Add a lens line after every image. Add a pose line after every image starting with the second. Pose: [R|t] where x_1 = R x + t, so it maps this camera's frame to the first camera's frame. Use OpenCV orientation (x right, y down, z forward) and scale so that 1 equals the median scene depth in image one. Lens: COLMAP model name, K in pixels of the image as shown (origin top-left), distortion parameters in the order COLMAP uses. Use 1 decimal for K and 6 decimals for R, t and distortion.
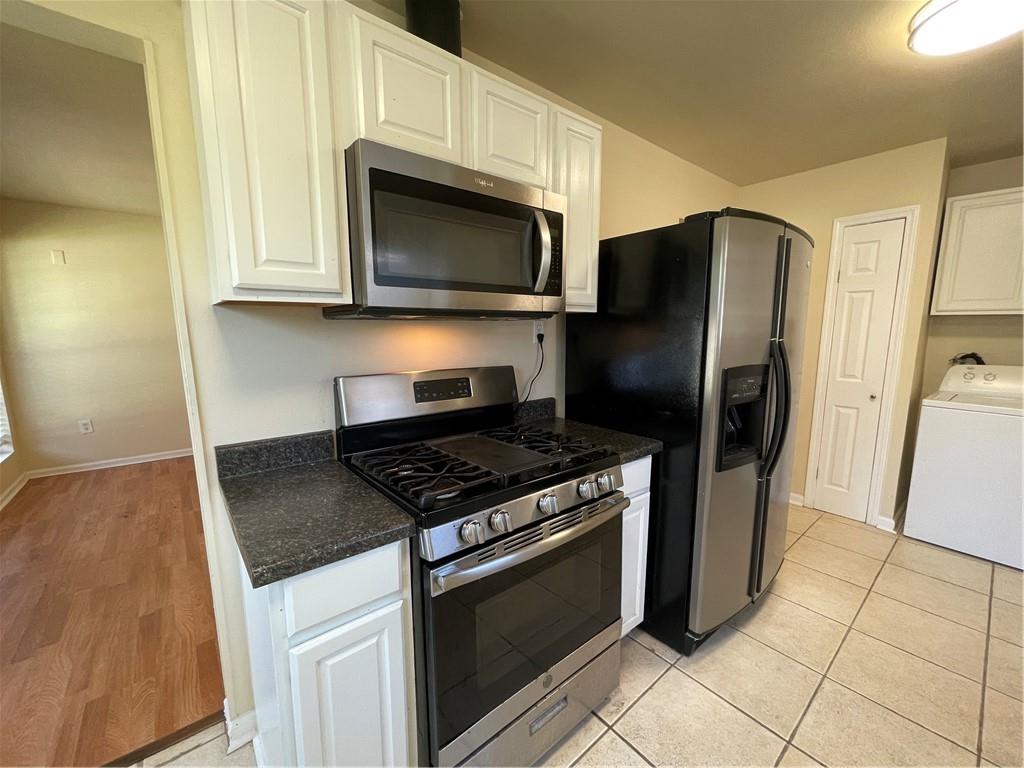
lens RADIAL K [[413.4, 0, 511.3], [0, 413.4, 389.9], [0, 0, 1]] dist [-0.000508, 0.000455]
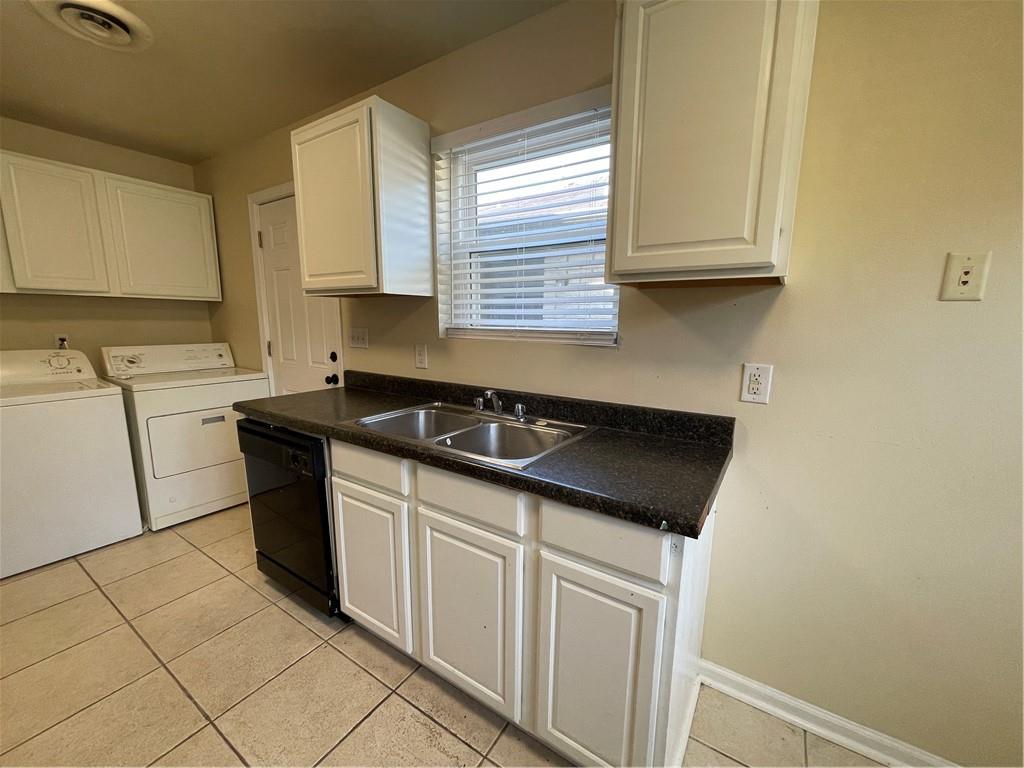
lens RADIAL K [[413.4, 0, 511.3], [0, 413.4, 389.9], [0, 0, 1]] dist [-0.000508, 0.000455]
pose [[-0.290862, -0.163743, 0.942649, 0.060367], [0.133693, 0.968624, 0.209507, -0.024231], [-0.947378, 0.186963, -0.259845, 0.311549]]
